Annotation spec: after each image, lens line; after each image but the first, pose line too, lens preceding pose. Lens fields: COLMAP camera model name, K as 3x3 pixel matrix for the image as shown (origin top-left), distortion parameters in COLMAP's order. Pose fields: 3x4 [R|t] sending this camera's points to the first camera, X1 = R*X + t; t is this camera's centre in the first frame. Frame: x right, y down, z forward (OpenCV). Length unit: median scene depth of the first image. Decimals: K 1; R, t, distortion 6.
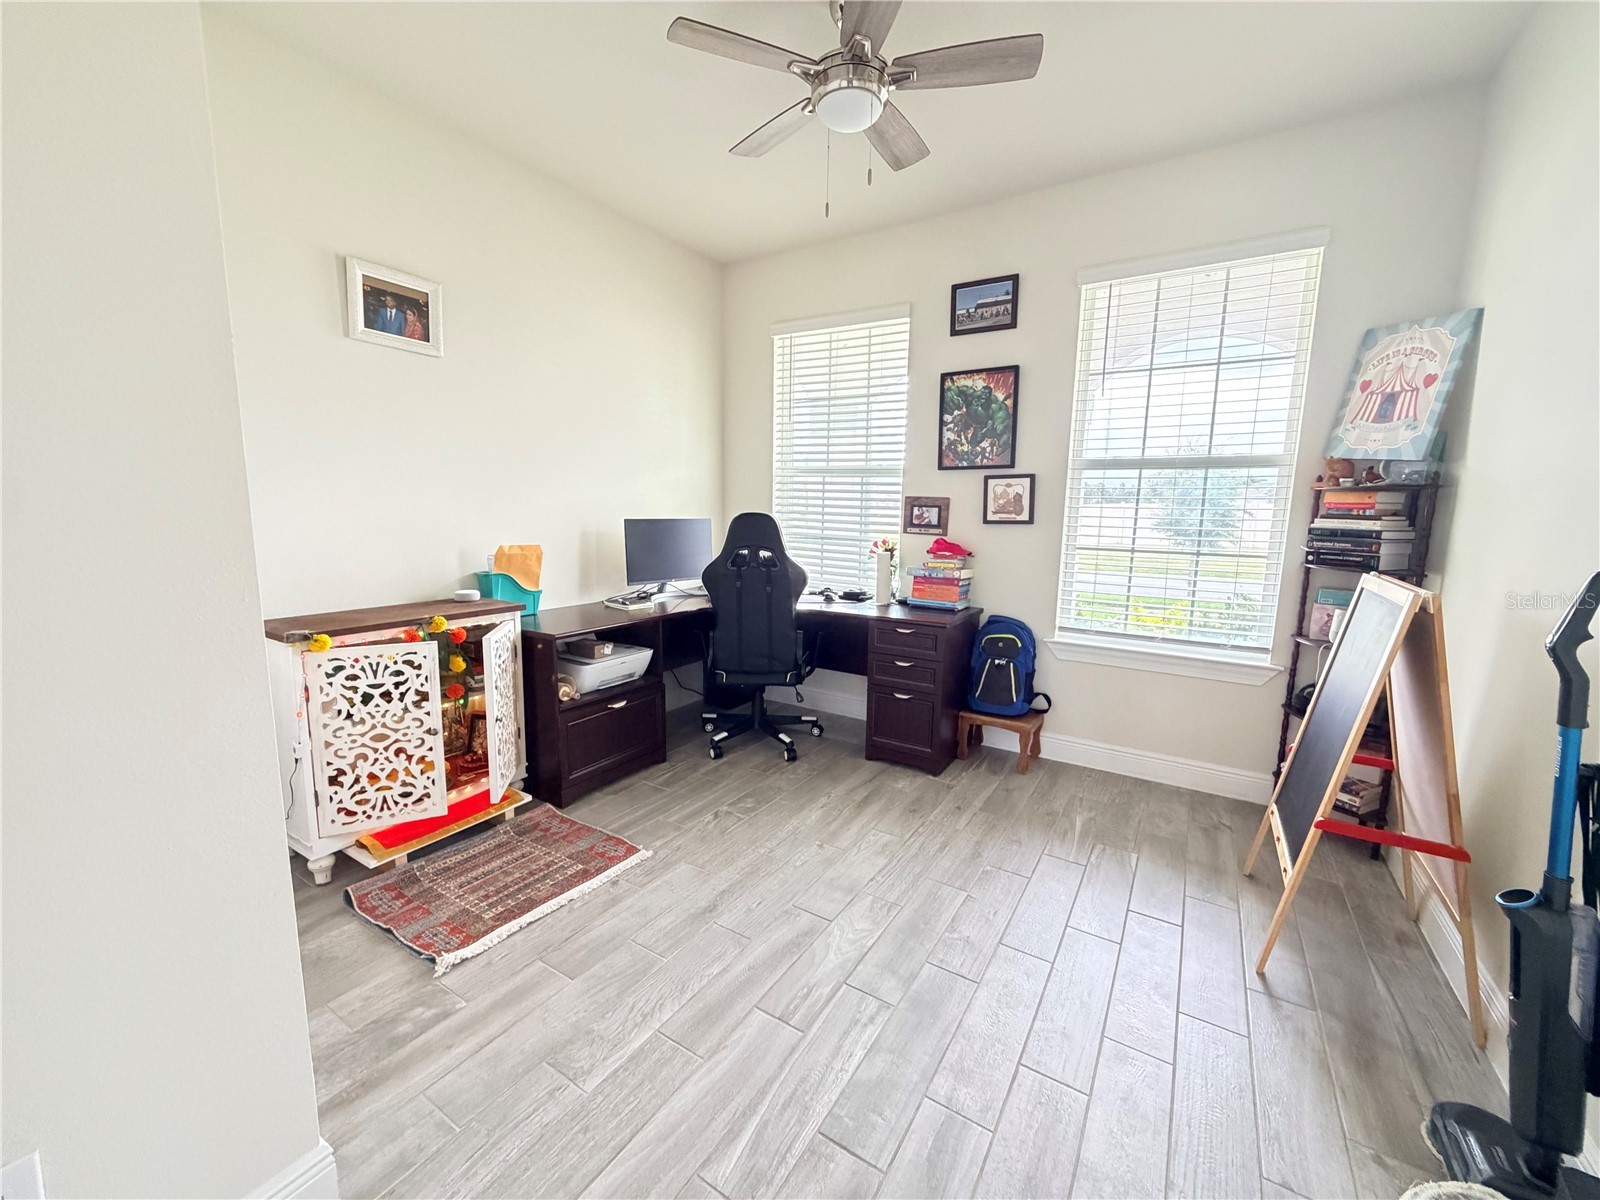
lens RADIAL K [[640.8, 0, 796.9], [0, 640.8, 598.2], [0, 0, 1]] dist [-0.001036, 0.000104]
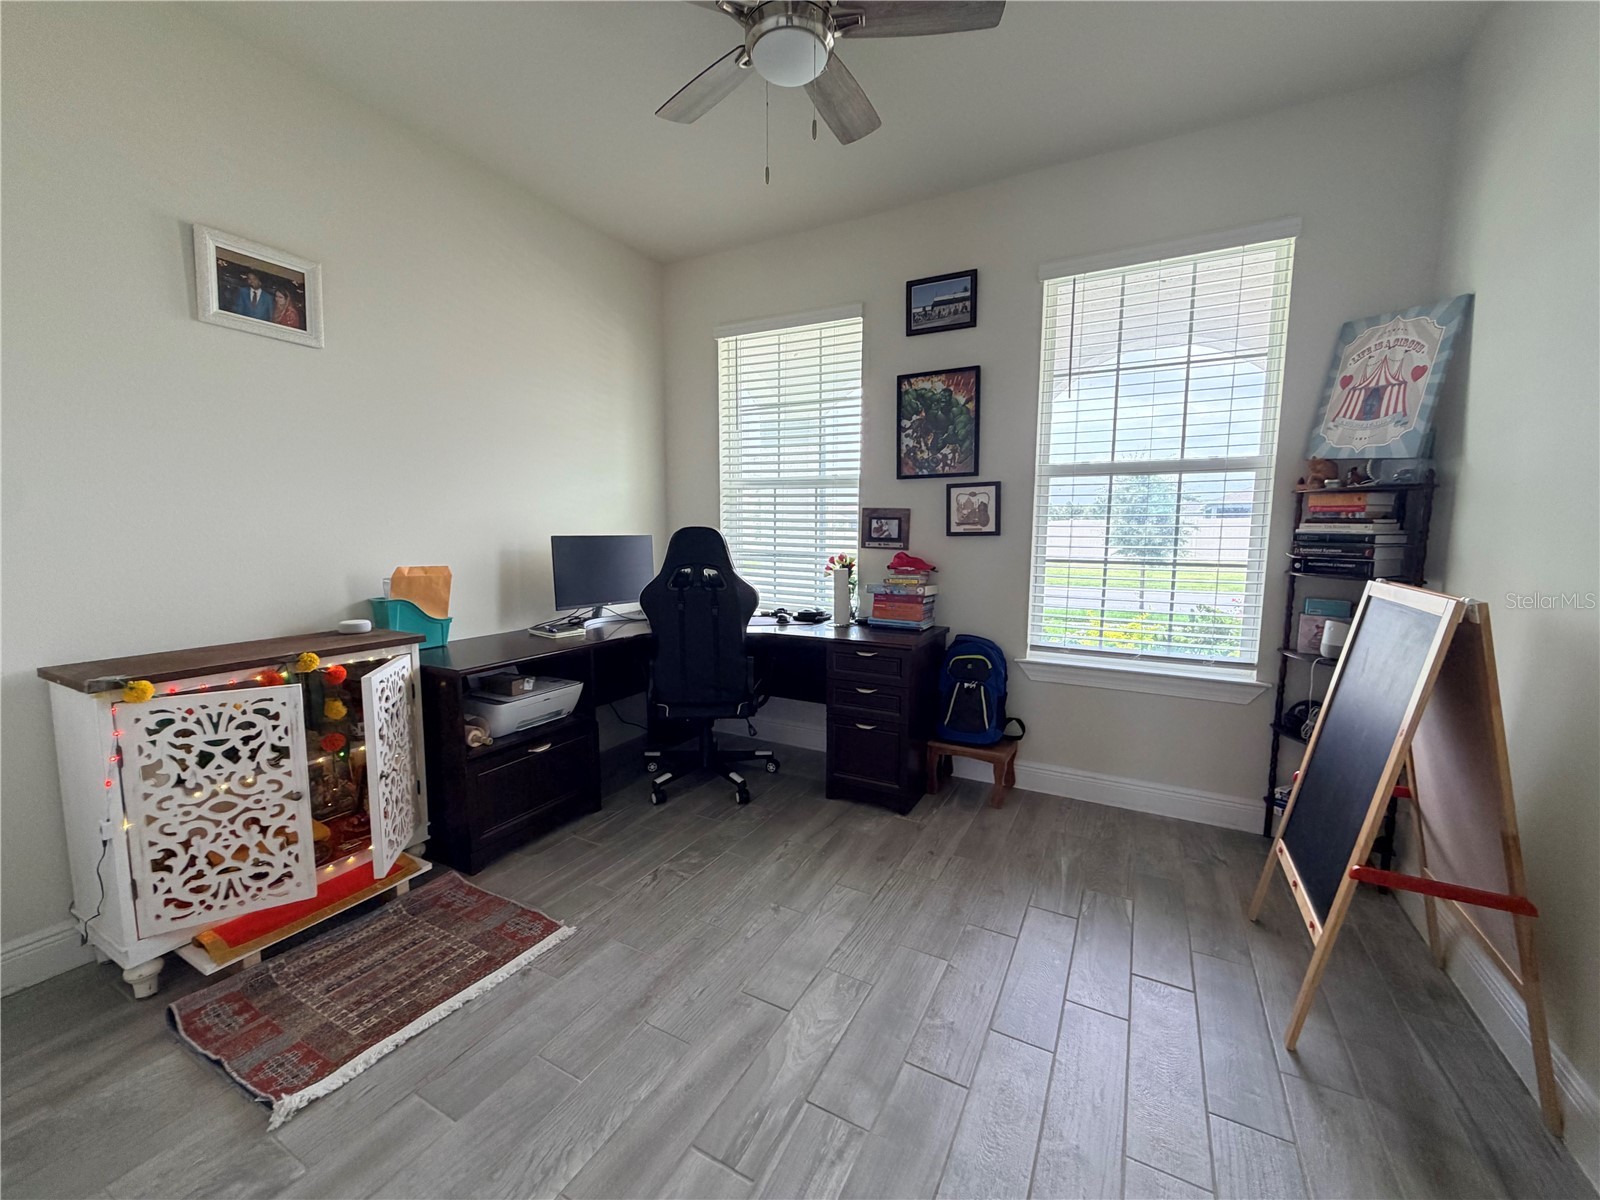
lens RADIAL K [[640.8, 0, 802.1], [0, 640.8, 598.4], [0, 0, 1]] dist [-0.001036, 0.000104]
pose [[0.997141, -0.019585, 0.072983, 0.017658], [0.021886, 0.999284, -0.030868, -0.002557], [-0.072326, 0.032377, 0.996855, 0.134136]]
